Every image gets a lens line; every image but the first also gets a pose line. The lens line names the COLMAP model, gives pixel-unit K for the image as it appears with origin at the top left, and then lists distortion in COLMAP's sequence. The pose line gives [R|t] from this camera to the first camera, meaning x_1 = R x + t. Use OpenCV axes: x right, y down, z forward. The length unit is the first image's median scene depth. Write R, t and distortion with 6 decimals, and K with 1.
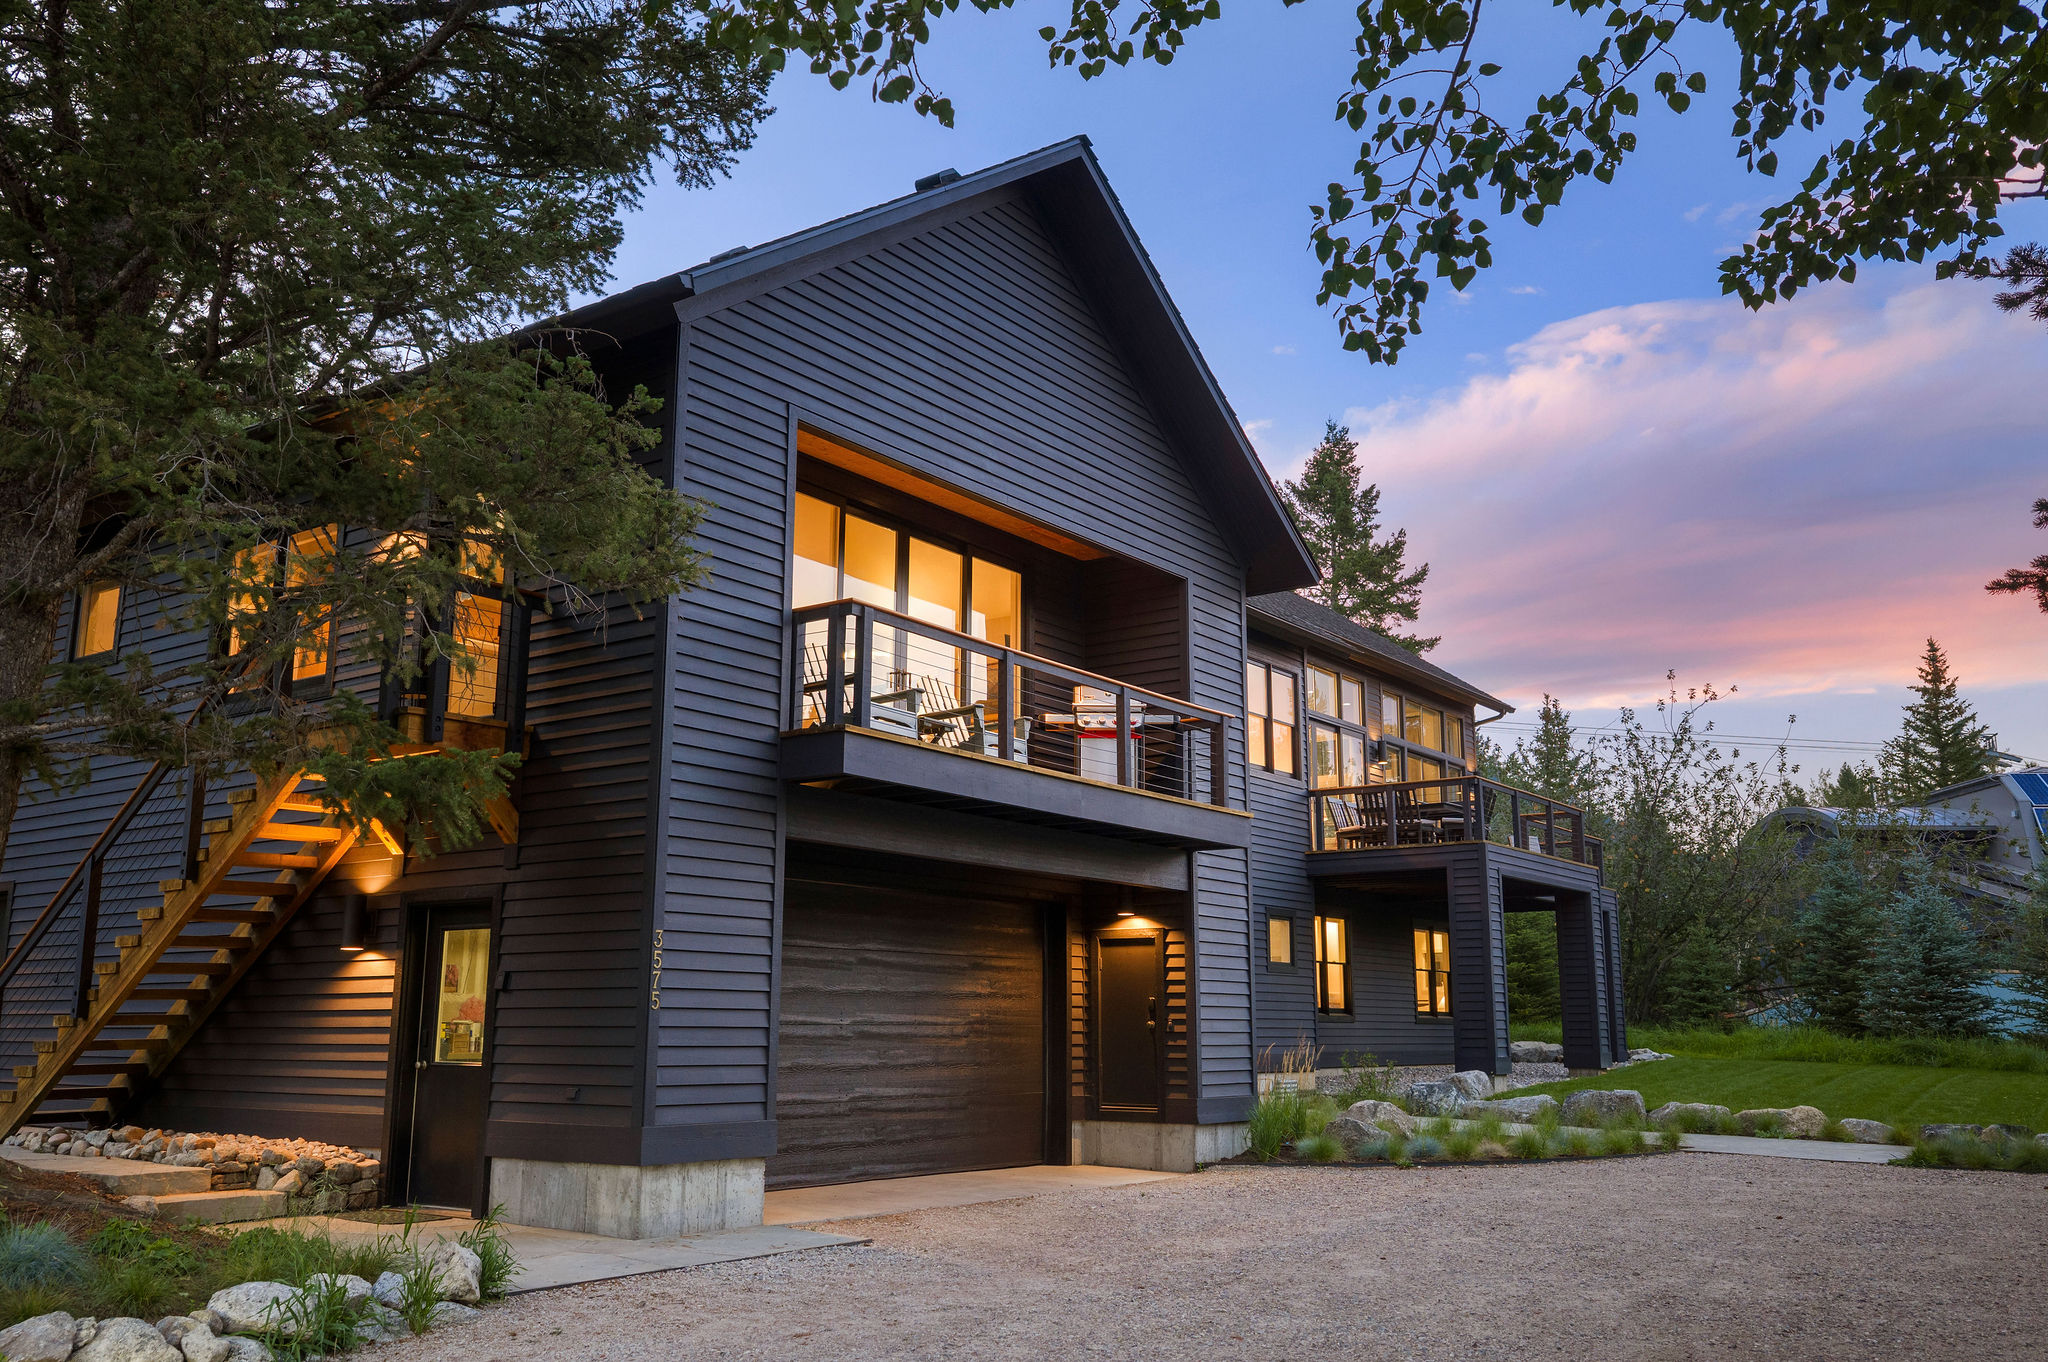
lens RADIAL K [[1703.0, 0, 1024.0], [0, 1703.0, 681.0], [0, 0, 1]] dist [-0.002539, -0.000727]
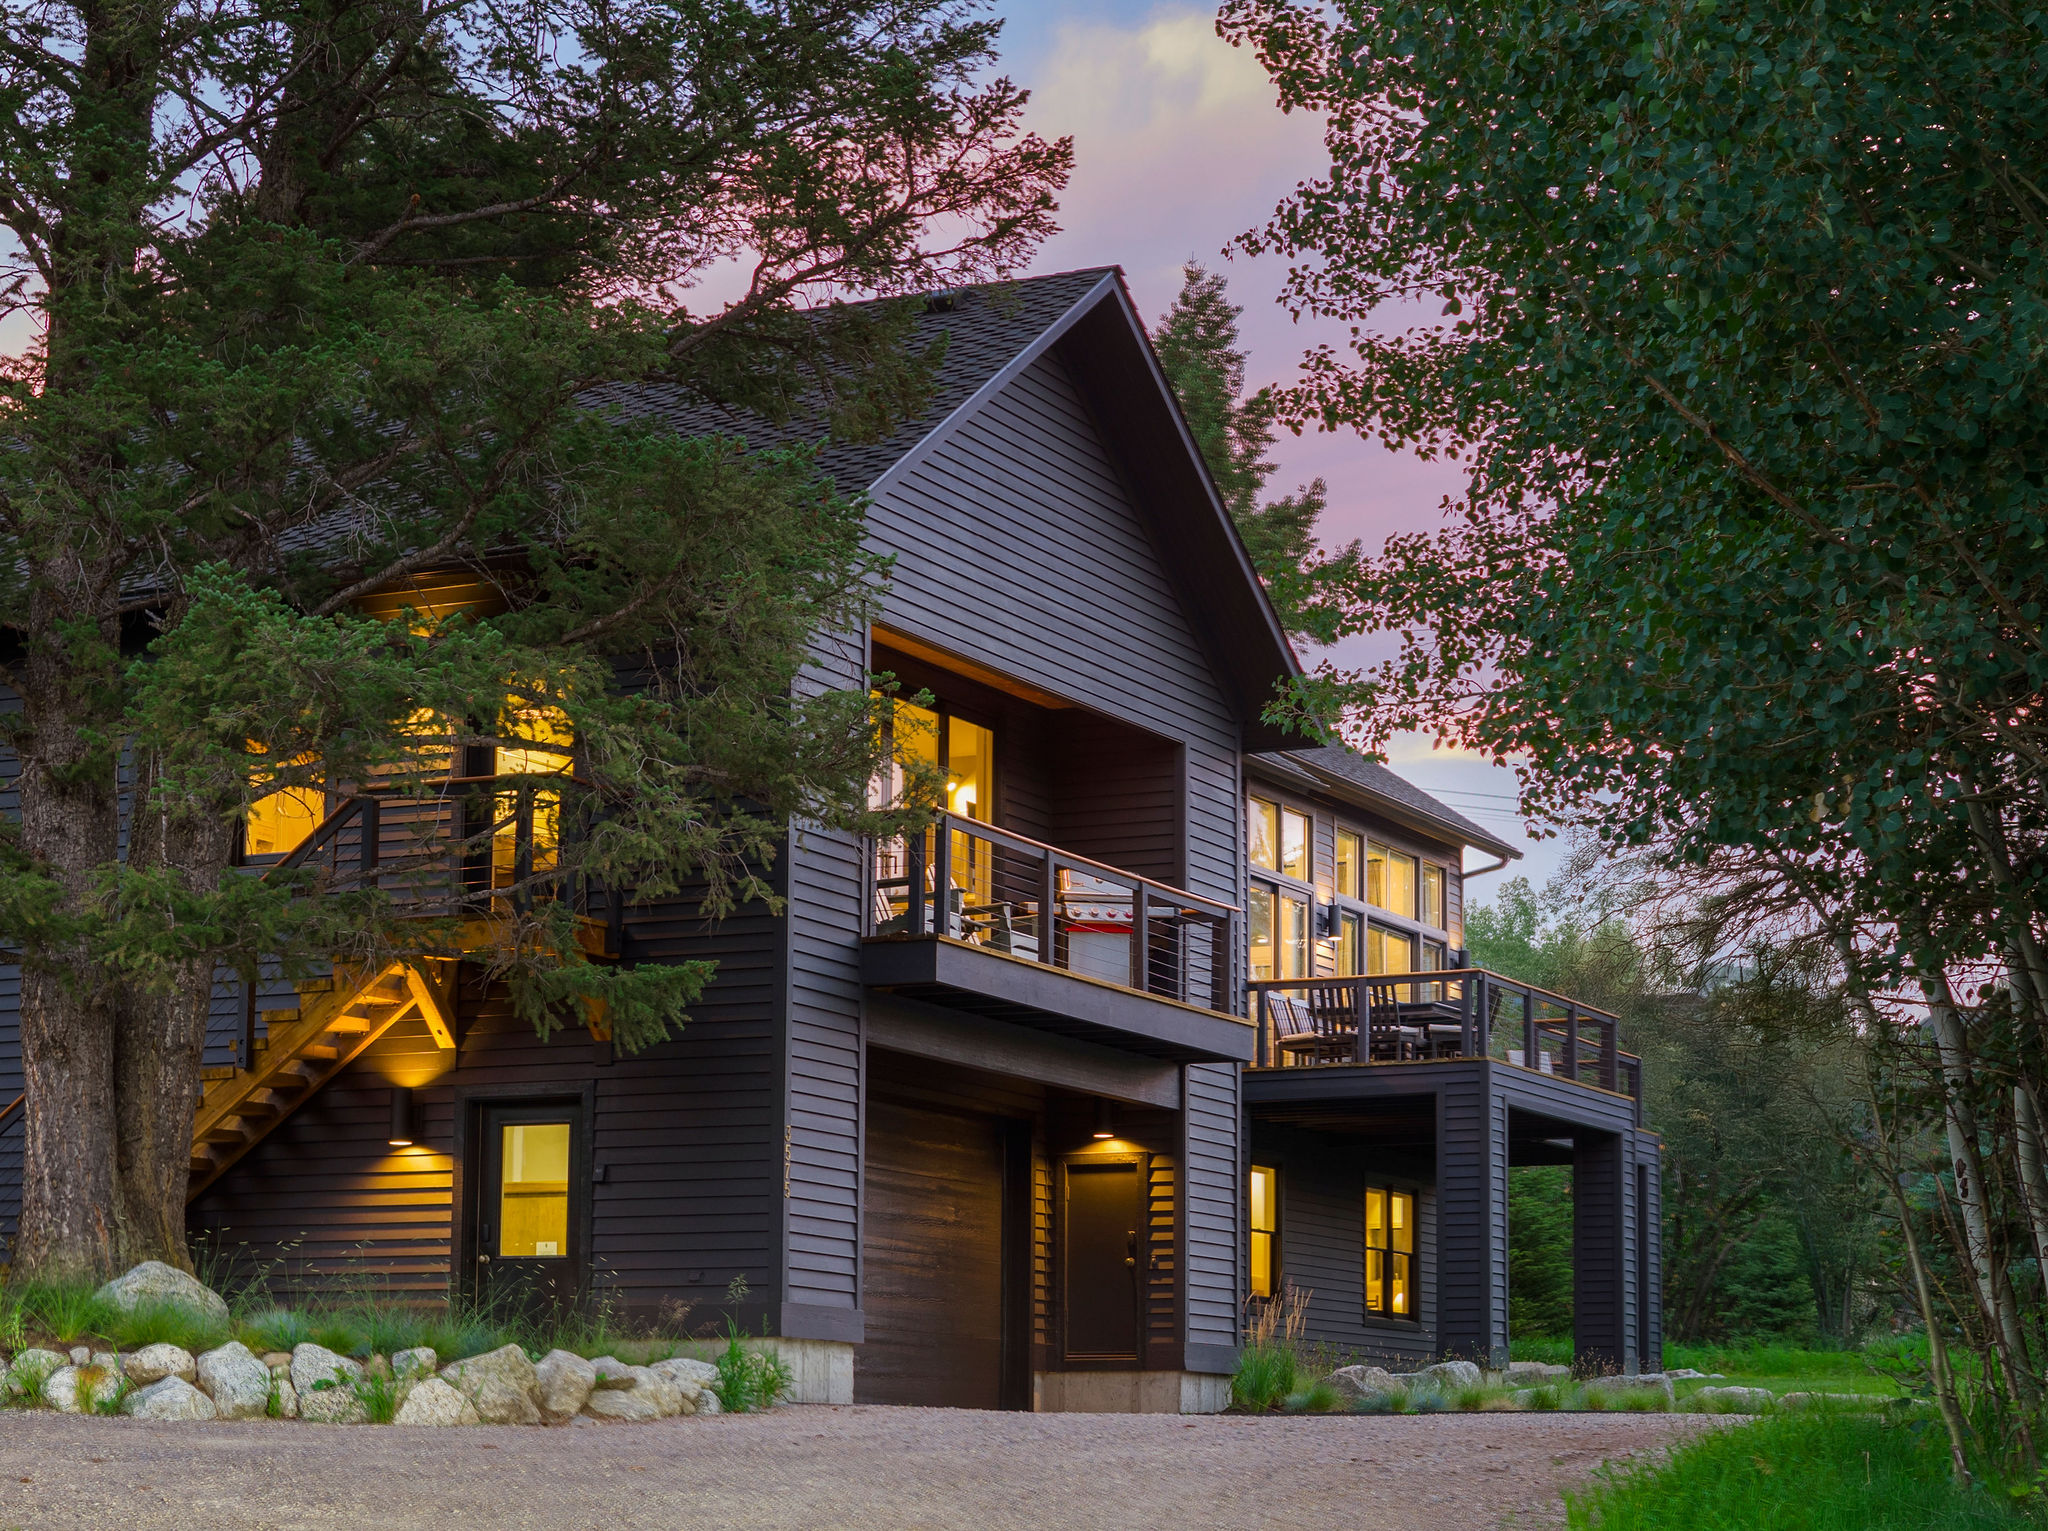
lens RADIAL K [[4185.3, 0, 1024.0], [0, 4185.3, 765.5], [0, 0, 1]] dist [-0.568175, 4.405329]
pose [[0.984528, 0.032364, 0.172212, -0.346614], [-0.036963, 0.999039, 0.023561, -0.096780], [-0.171284, -0.029562, 0.984778, -1.050501]]
